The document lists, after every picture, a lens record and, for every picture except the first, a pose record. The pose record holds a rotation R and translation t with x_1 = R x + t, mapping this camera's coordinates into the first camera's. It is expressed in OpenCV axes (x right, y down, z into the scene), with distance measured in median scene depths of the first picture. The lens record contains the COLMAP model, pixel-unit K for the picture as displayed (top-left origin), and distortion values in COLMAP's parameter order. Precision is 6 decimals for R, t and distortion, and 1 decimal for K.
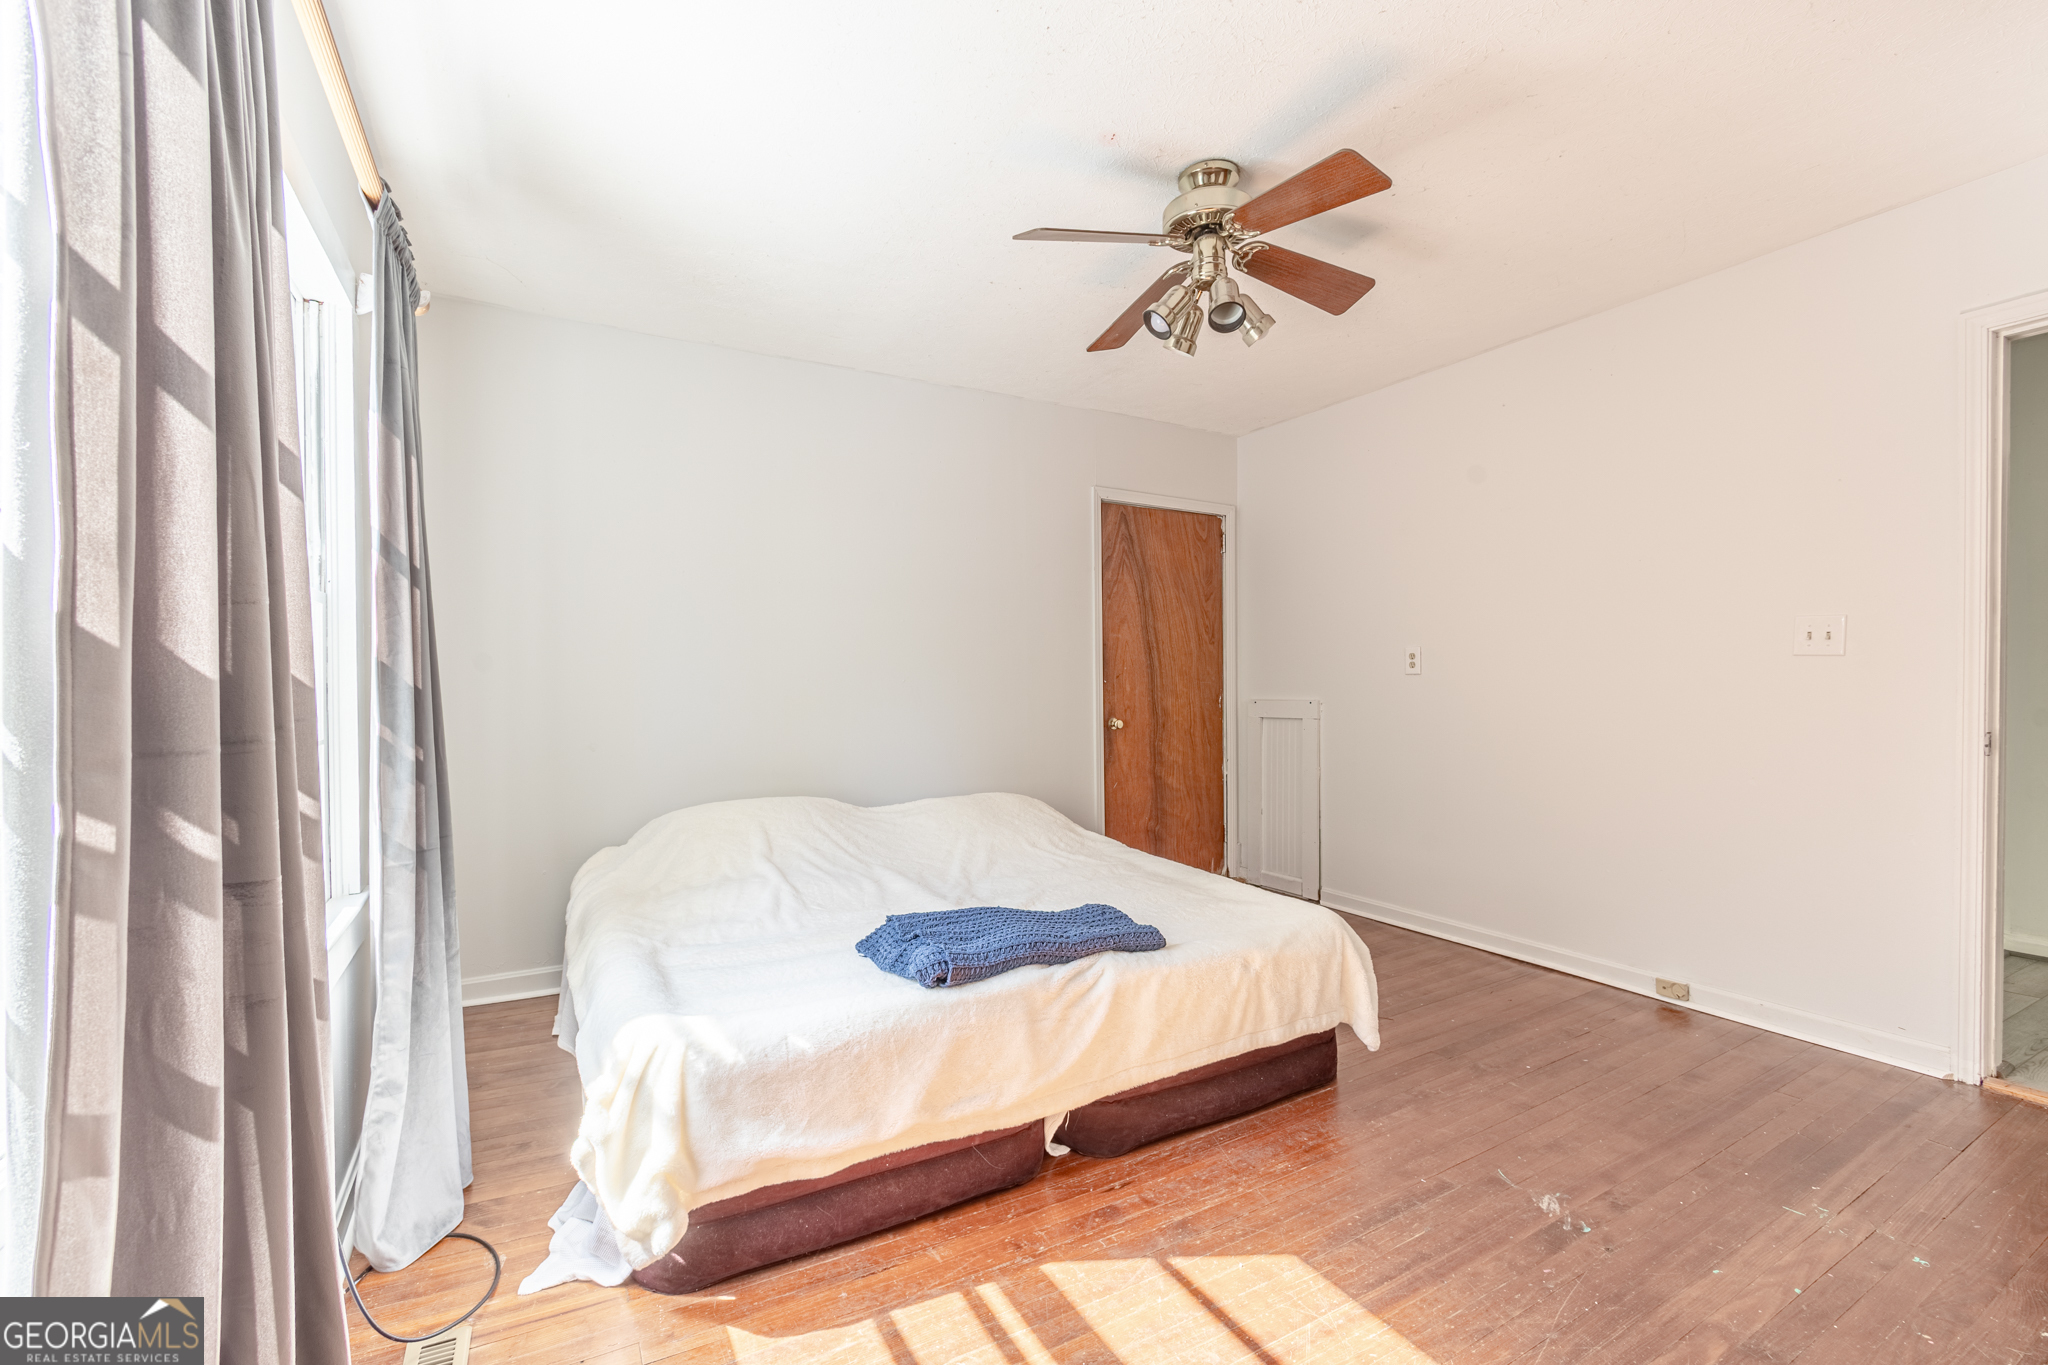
lens RADIAL K [[867.7, 0, 1027.9], [0, 867.7, 685.4], [0, 0, 1]] dist [-0.004306, 0.000344]
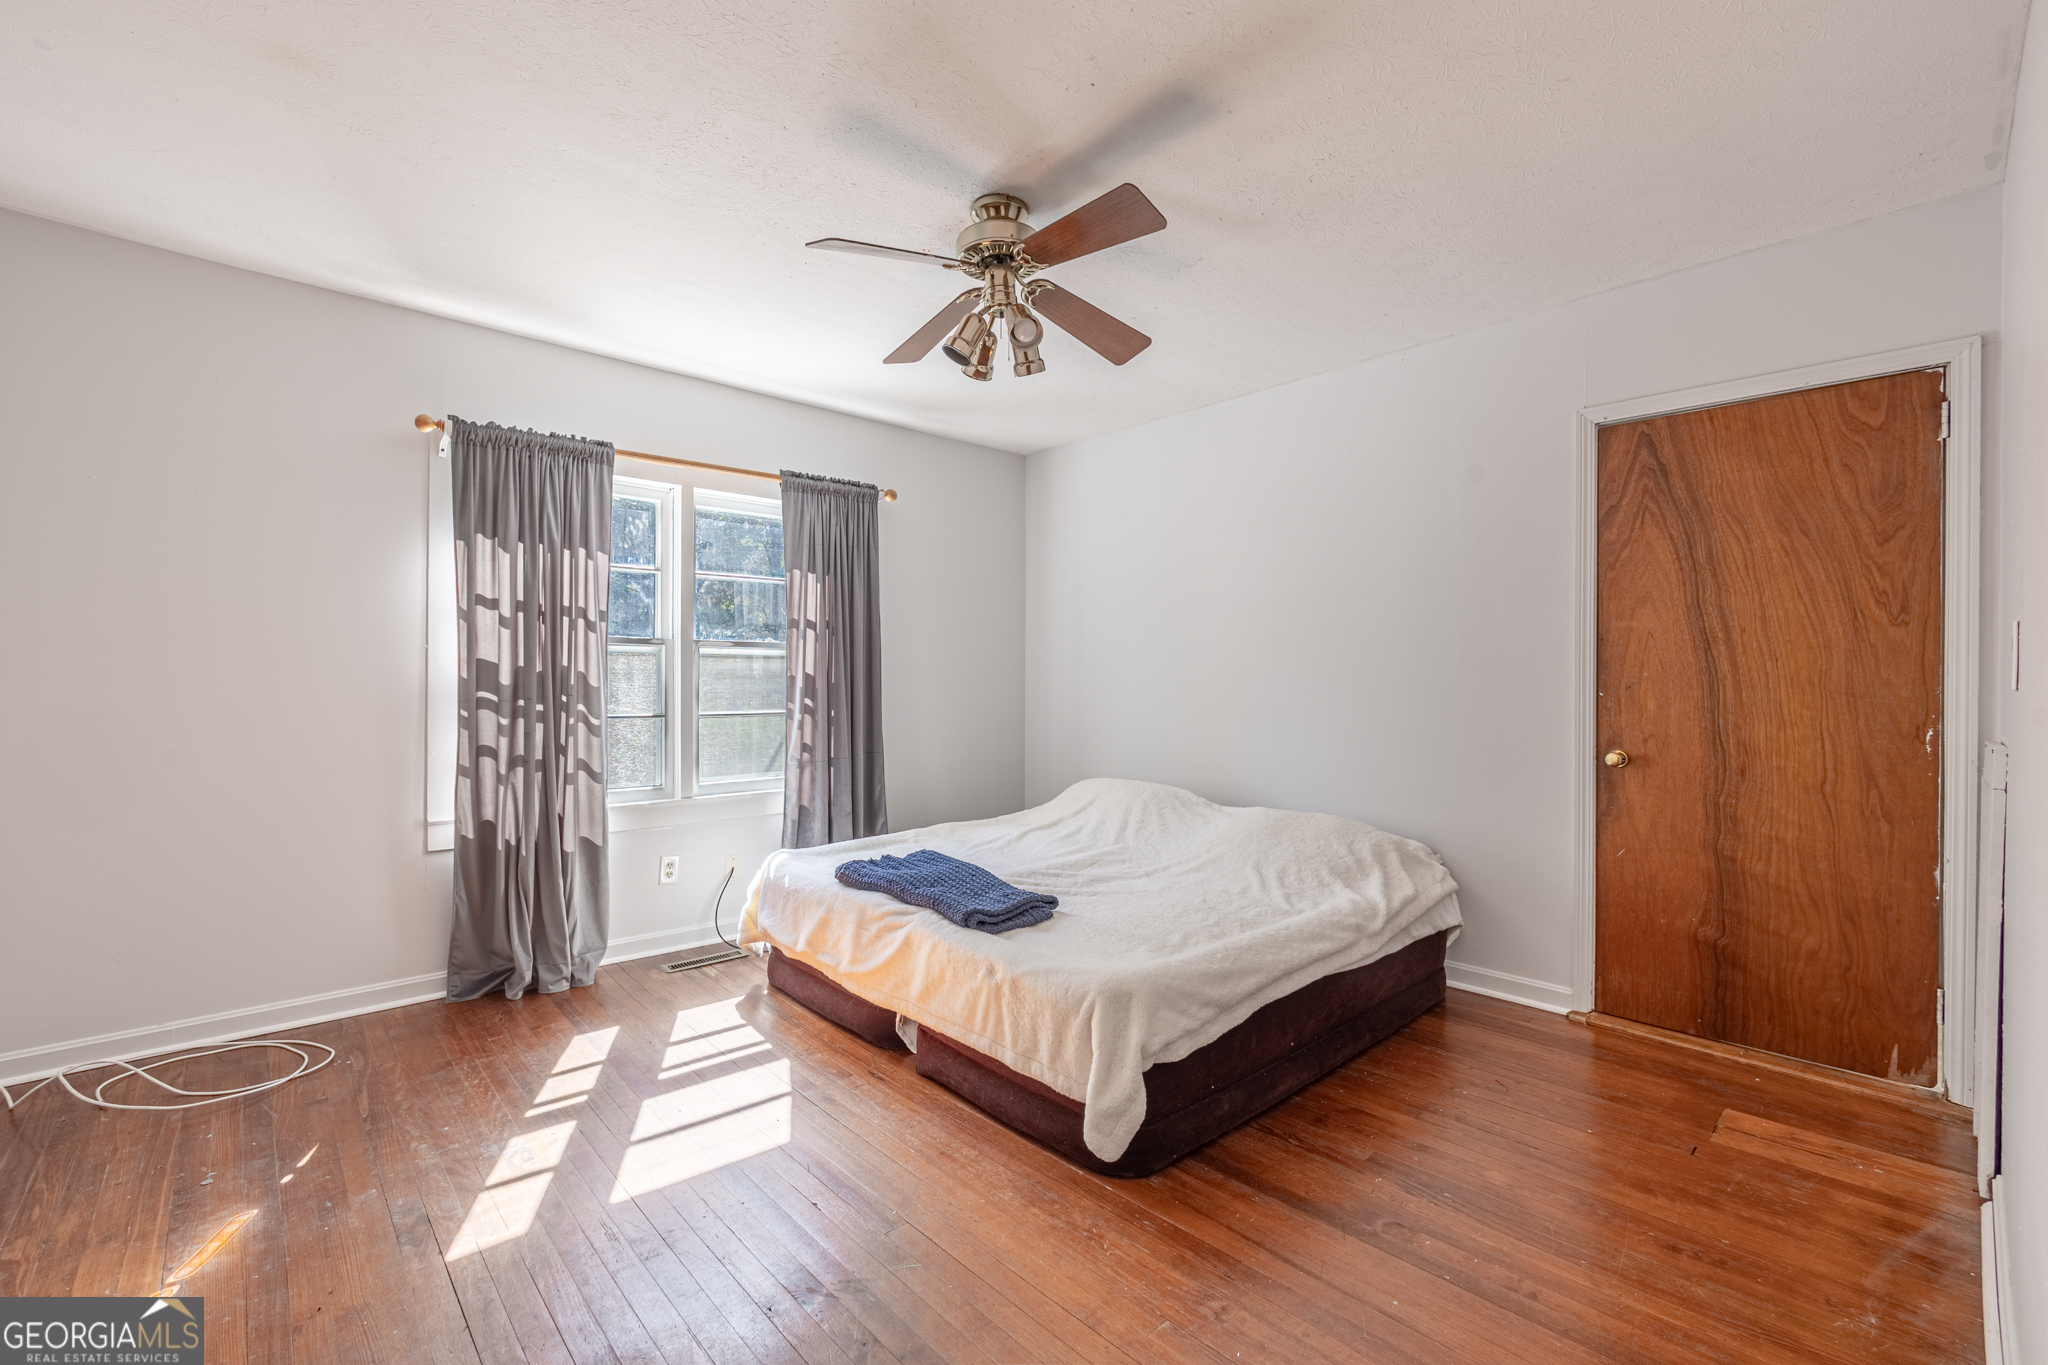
lens RADIAL K [[867.7, 0, 1024.7], [0, 867.7, 684.2], [0, 0, 1]] dist [-0.004306, 0.000344]
pose [[0.223382, 0.008602, -0.974693, 0.631069], [-0.012180, 0.999908, 0.006033, -0.010582], [0.974655, 0.010525, 0.223466, 0.407419]]
